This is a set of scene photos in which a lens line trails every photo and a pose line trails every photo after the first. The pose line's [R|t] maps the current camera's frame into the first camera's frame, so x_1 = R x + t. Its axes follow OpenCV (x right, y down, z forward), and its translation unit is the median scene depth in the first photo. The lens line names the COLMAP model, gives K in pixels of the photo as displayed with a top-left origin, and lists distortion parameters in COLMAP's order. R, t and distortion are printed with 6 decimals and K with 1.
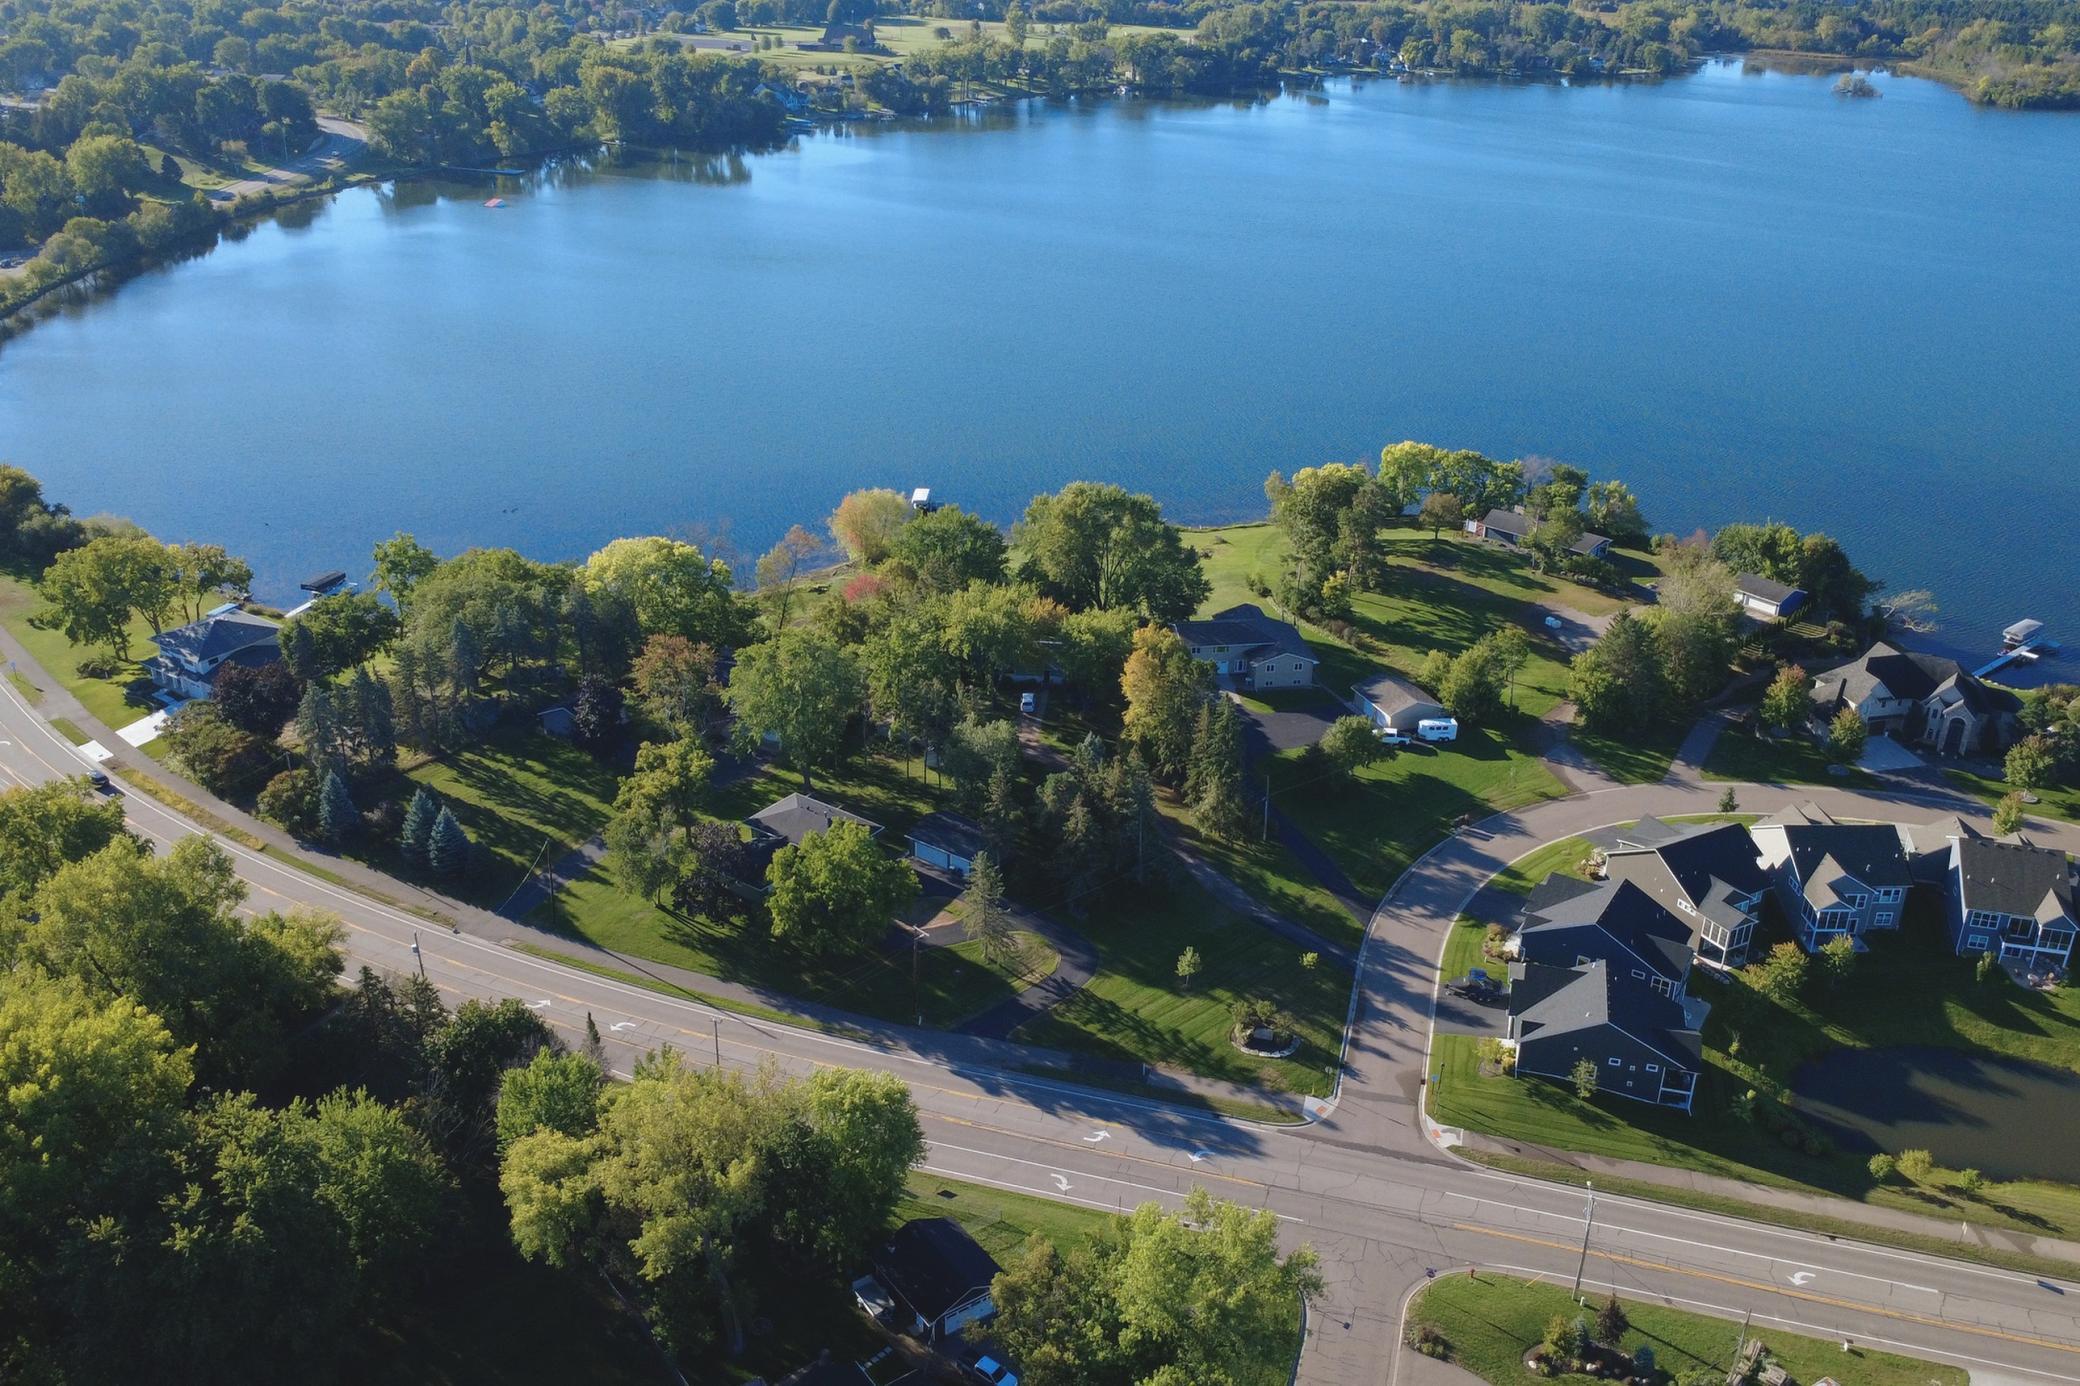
lens RADIAL K [[1776.1, 0, 1044.0], [0, 1776.1, 693.9], [0, 0, 1]] dist [0.004280, -0.009740]
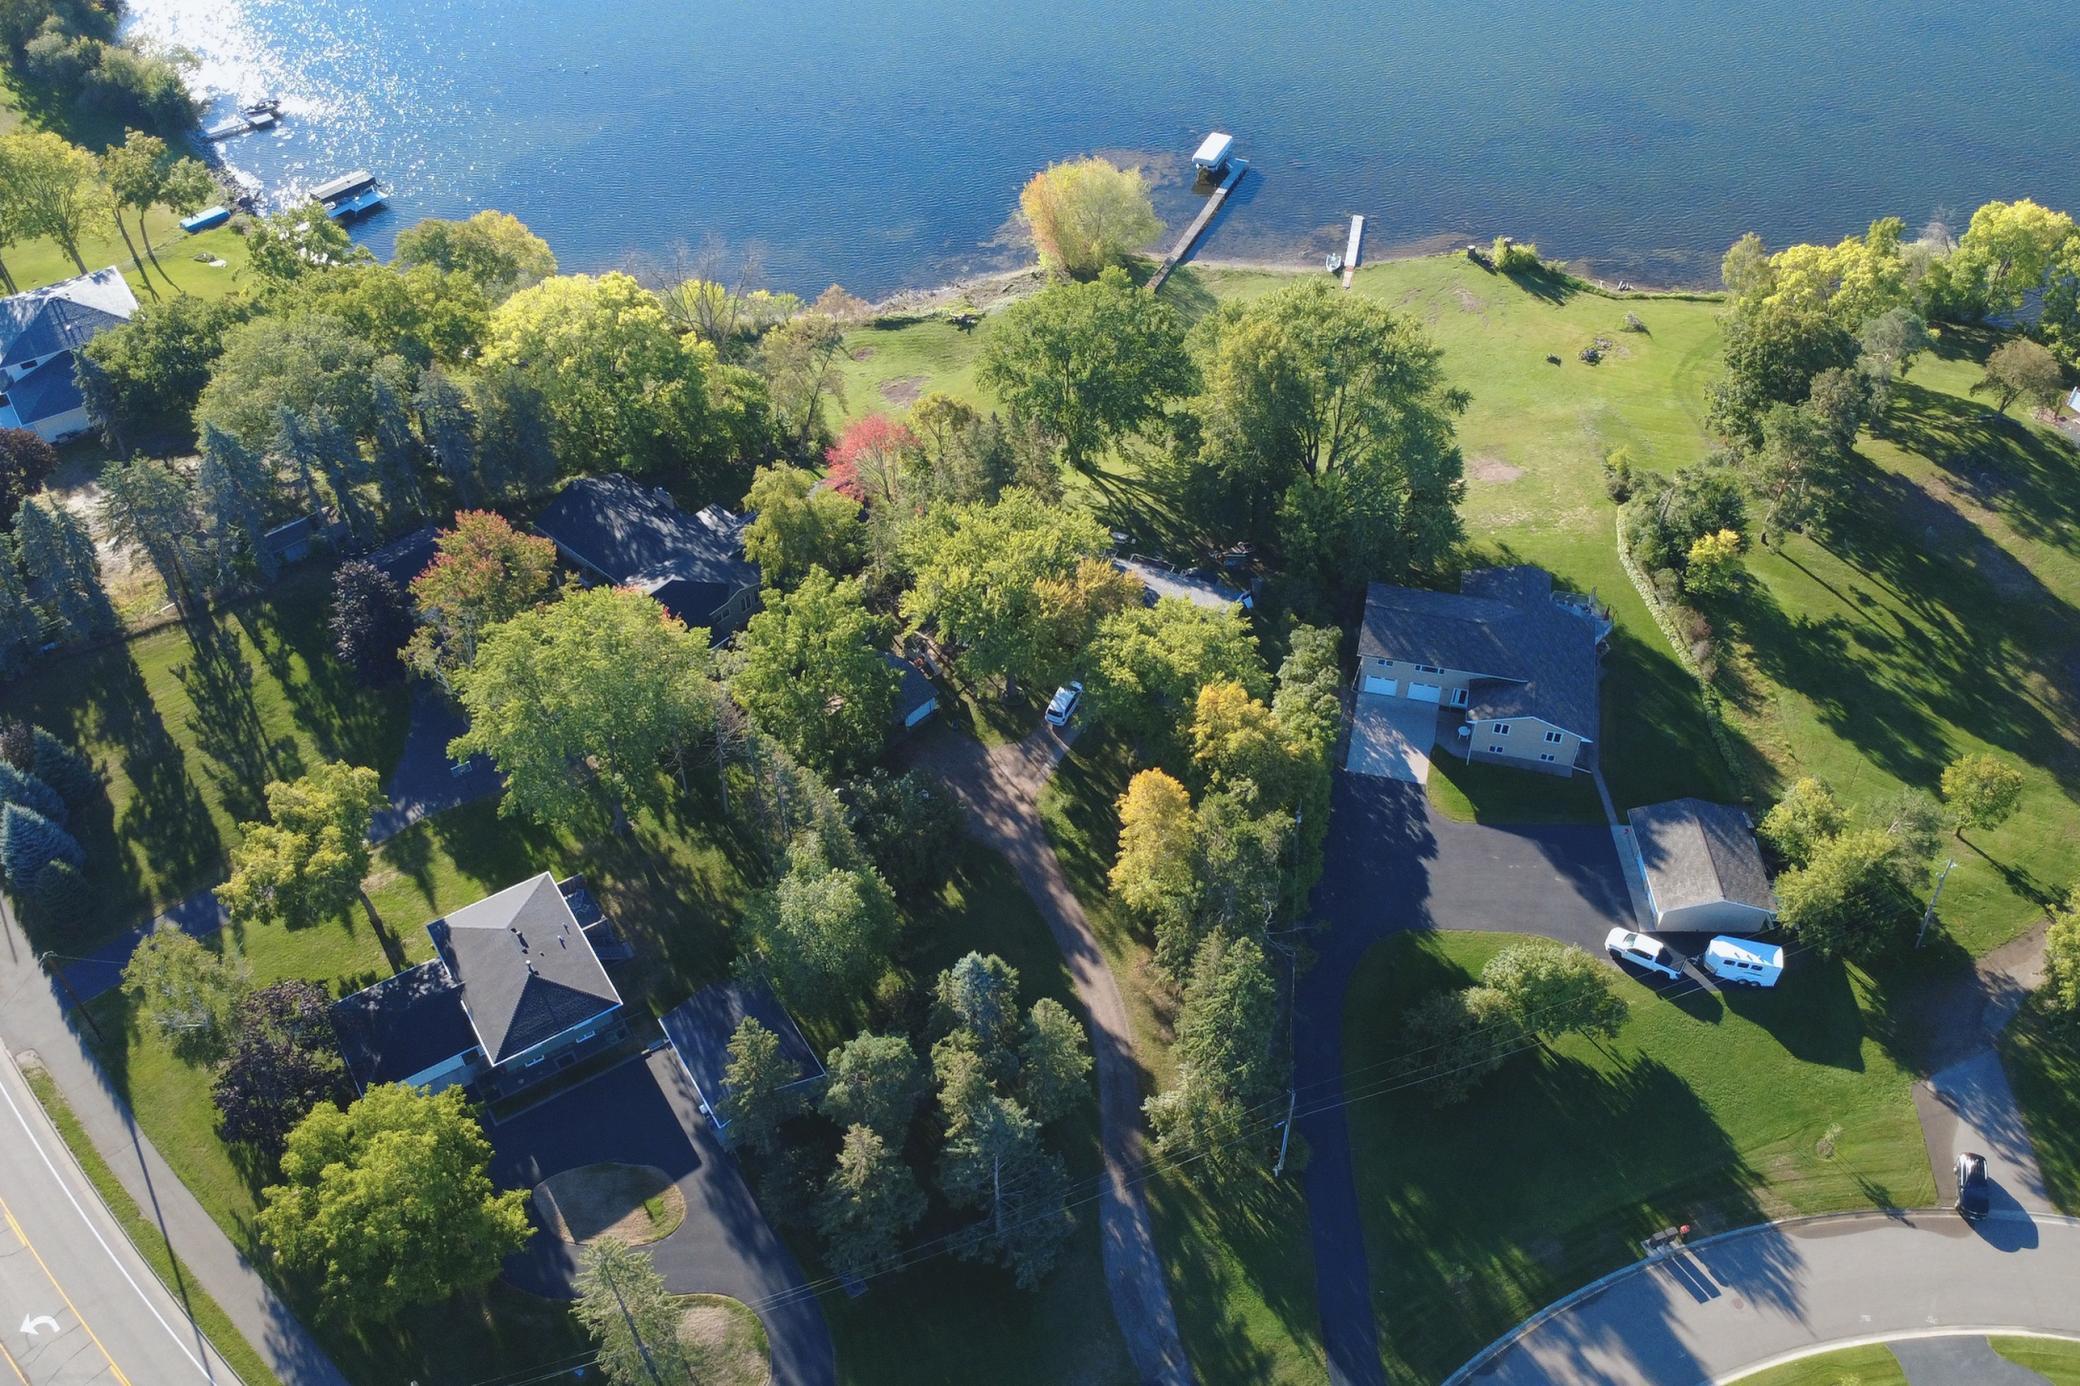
lens RADIAL K [[1776.1, 0, 1041.3], [0, 1776.1, 689.7], [0, 0, 1]] dist [0.004280, -0.009740]
pose [[0.925760, 0.251689, -0.282173, 0.153641], [-0.141508, 0.922658, 0.358718, -0.216476], [0.350634, -0.292157, 0.889775, 0.464608]]
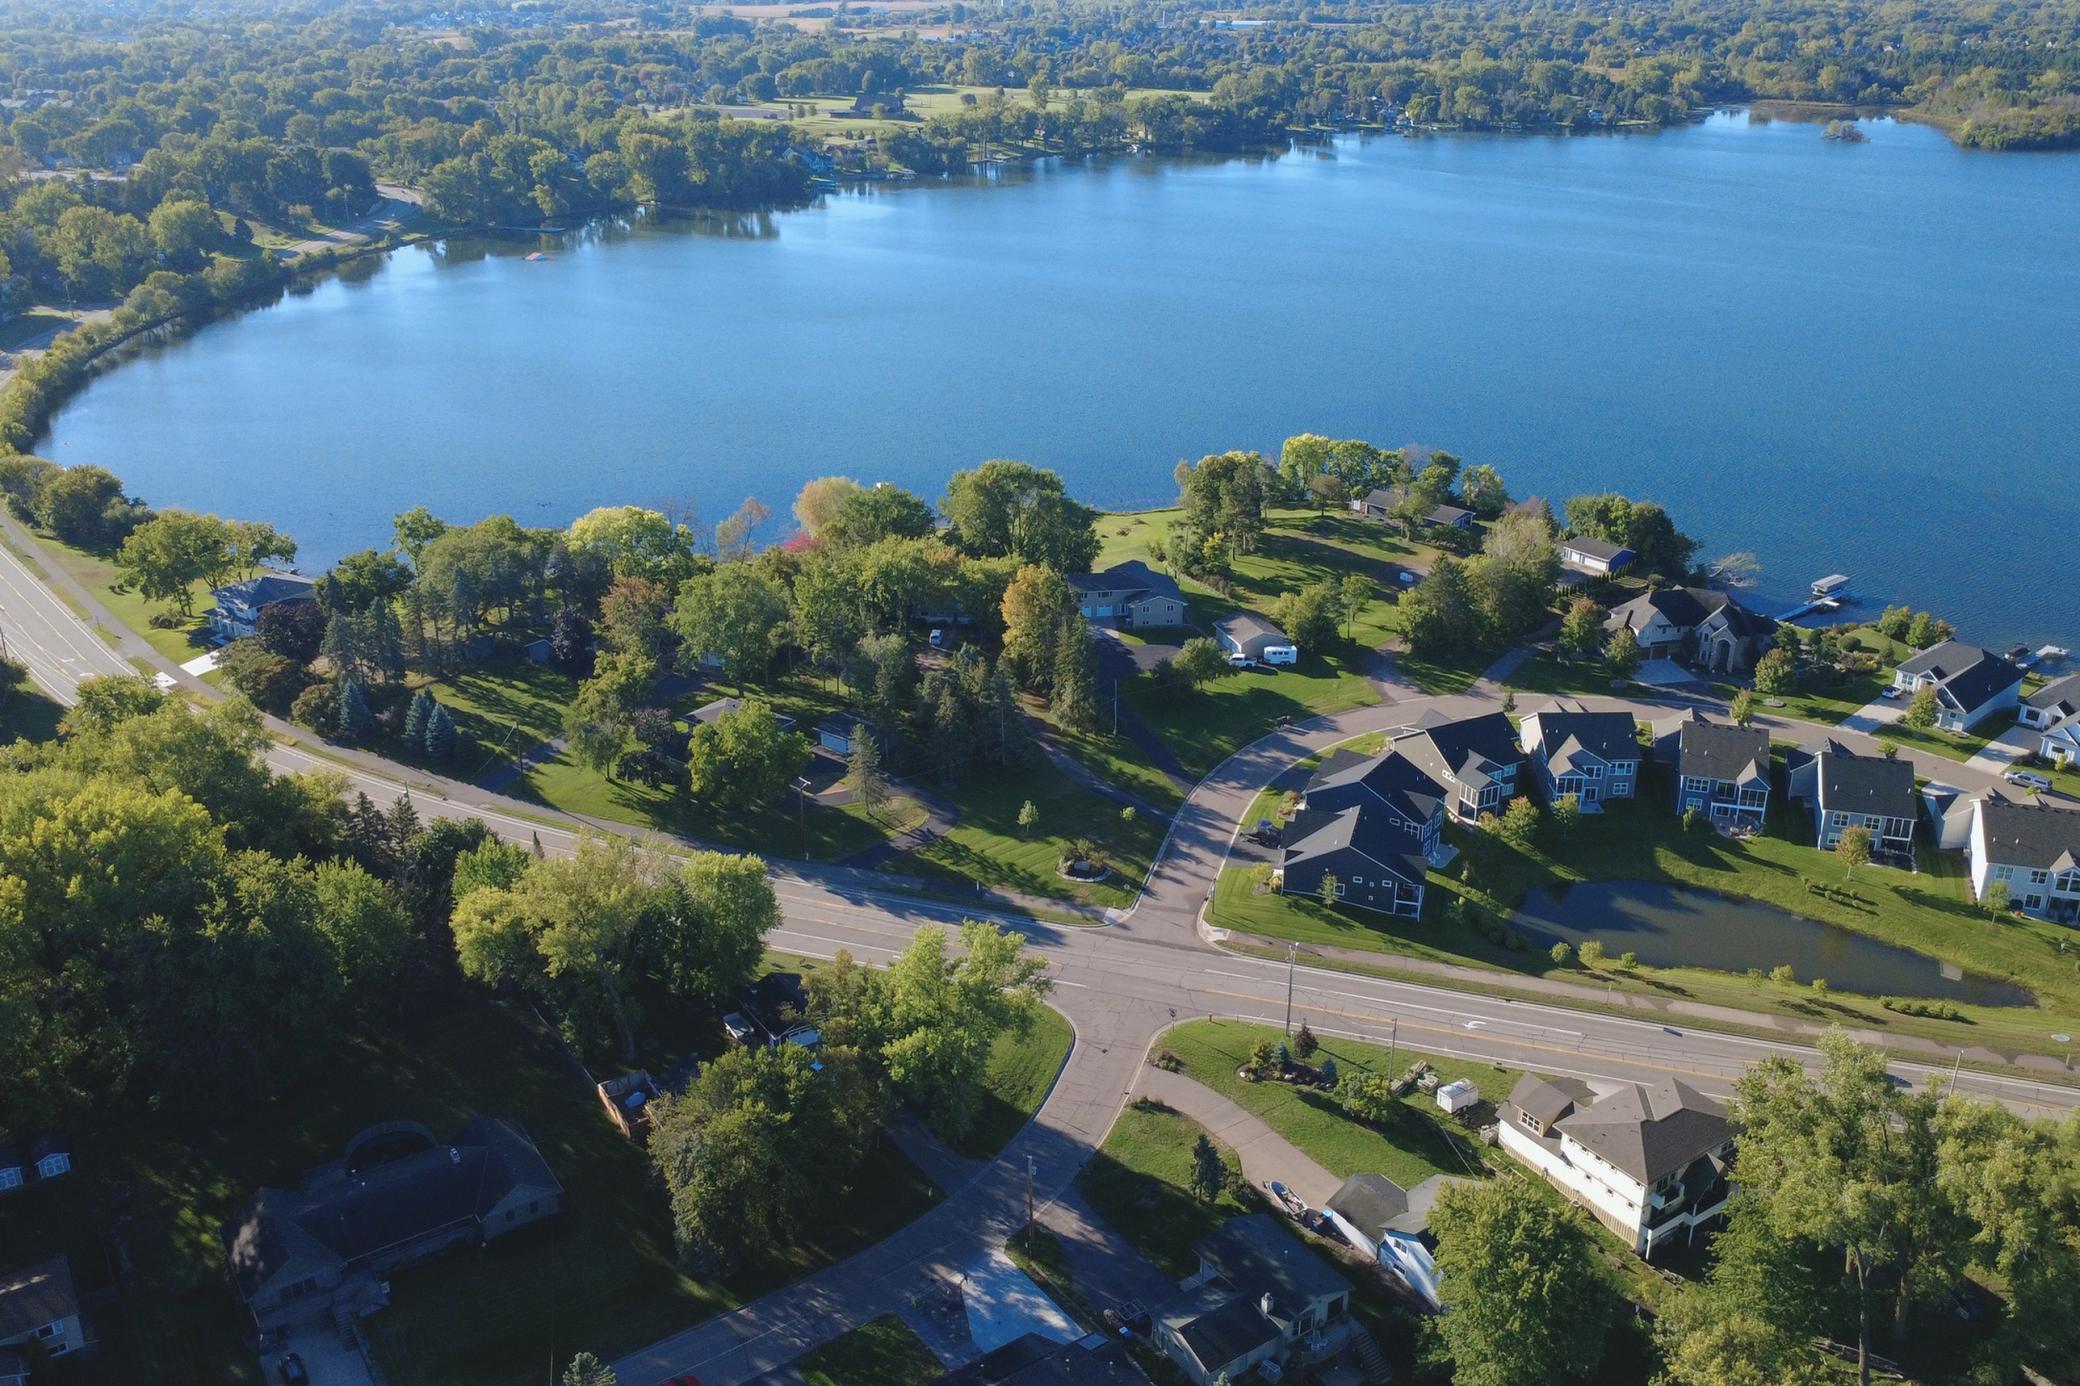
lens RADIAL K [[1776.1, 0, 1044.8], [0, 1776.1, 691.1], [0, 0, 1]] dist [0.004280, -0.009740]
pose [[0.999354, -0.008000, -0.035050, 0.105140], [0.006711, 0.999302, -0.036736, 0.085351], [0.035319, 0.036477, 0.998710, -0.180597]]
